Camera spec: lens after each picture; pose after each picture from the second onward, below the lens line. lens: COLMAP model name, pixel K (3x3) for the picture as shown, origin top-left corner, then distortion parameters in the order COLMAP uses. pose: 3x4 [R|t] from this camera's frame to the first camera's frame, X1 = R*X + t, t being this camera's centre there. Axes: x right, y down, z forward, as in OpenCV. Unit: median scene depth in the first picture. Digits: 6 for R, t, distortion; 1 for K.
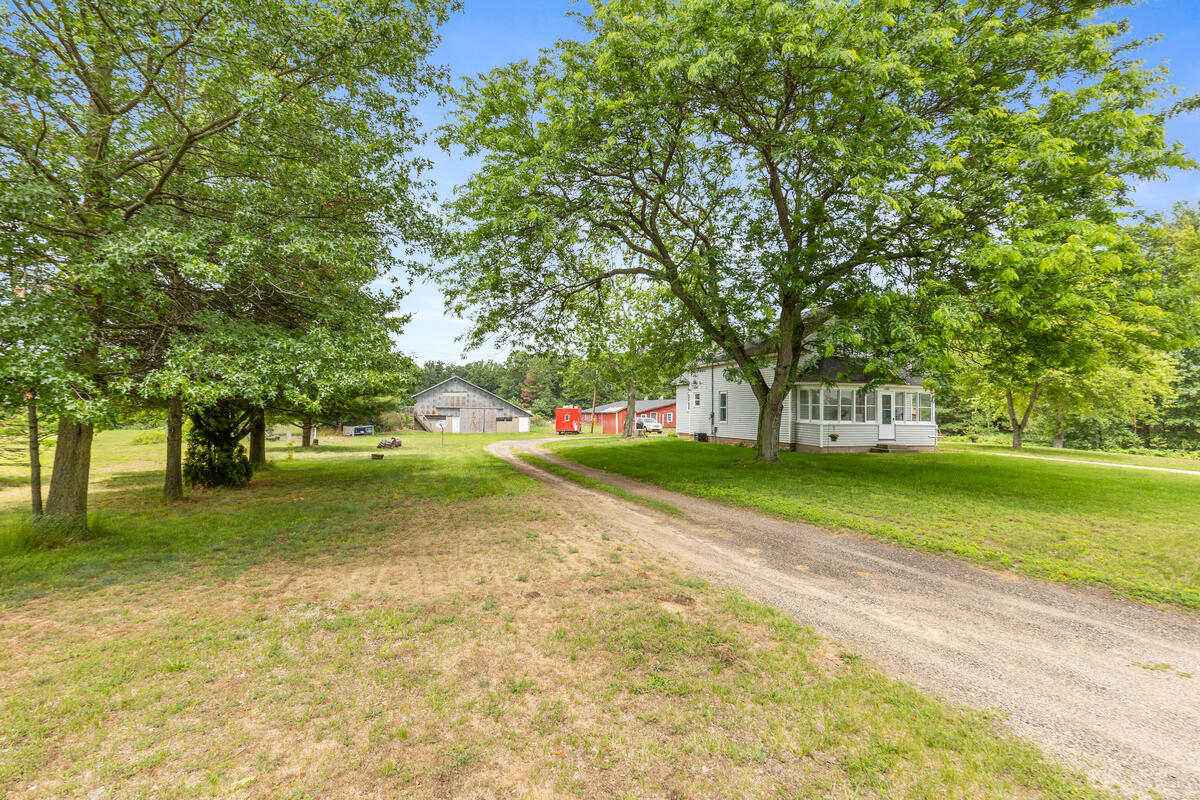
lens RADIAL K [[547.0, 0, 601.9], [0, 547.0, 399.8], [0, 0, 1]] dist [0.002295, 0.000288]
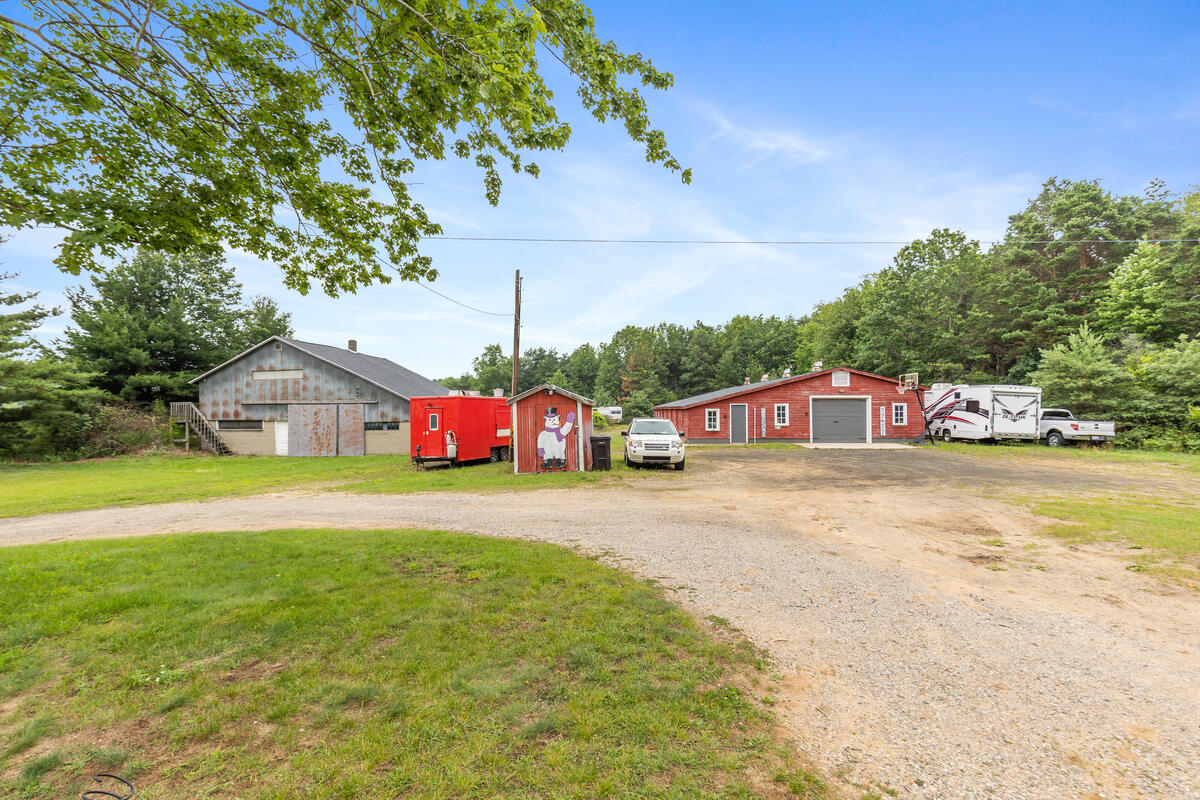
lens RADIAL K [[547.0, 0, 614.5], [0, 547.0, 406.1], [0, 0, 1]] dist [0.002295, 0.000288]
pose [[0.937738, -0.023728, -0.346533, 0.169948], [0.029206, 0.999517, 0.010596, 0.020463], [0.346114, -0.020057, 0.937978, 0.653777]]
